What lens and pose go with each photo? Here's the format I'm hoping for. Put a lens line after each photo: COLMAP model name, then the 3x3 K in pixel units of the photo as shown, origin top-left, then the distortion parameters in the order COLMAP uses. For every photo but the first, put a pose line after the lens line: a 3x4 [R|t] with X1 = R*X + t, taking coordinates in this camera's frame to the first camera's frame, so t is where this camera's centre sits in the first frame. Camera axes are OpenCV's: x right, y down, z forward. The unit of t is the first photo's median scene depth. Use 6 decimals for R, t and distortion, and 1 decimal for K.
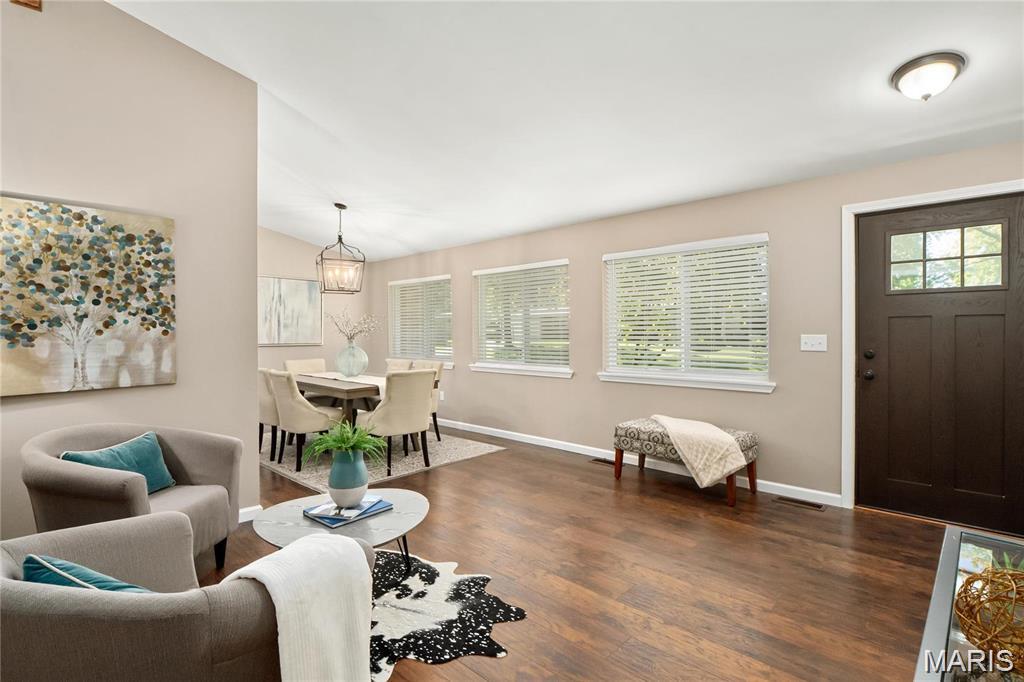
lens RADIAL K [[506.0, 0, 510.8], [0, 506.0, 339.7], [0, 0, 1]] dist [-0.002809, 0.000469]
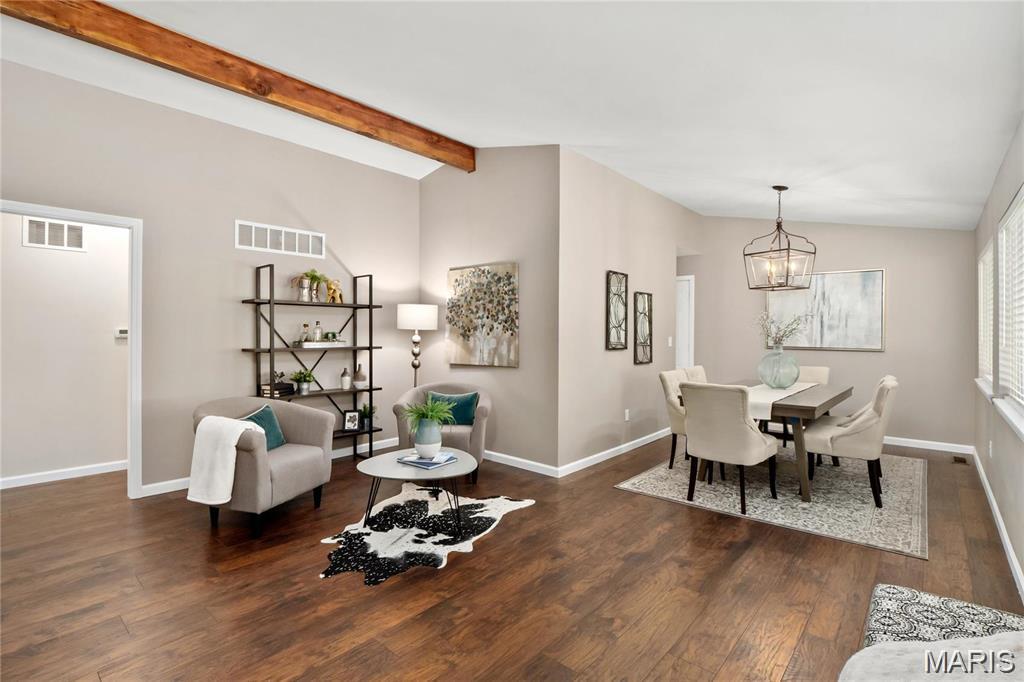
lens RADIAL K [[480.8, 0, 508.1], [0, 480.8, 333.1], [0, 0, 1]] dist [0.000187, -0.000421]
pose [[0.031457, 0.008764, -0.999467, 0.892046], [-0.018689, 0.999792, 0.008179, -0.033210], [0.999330, 0.018422, 0.031615, 1.007931]]
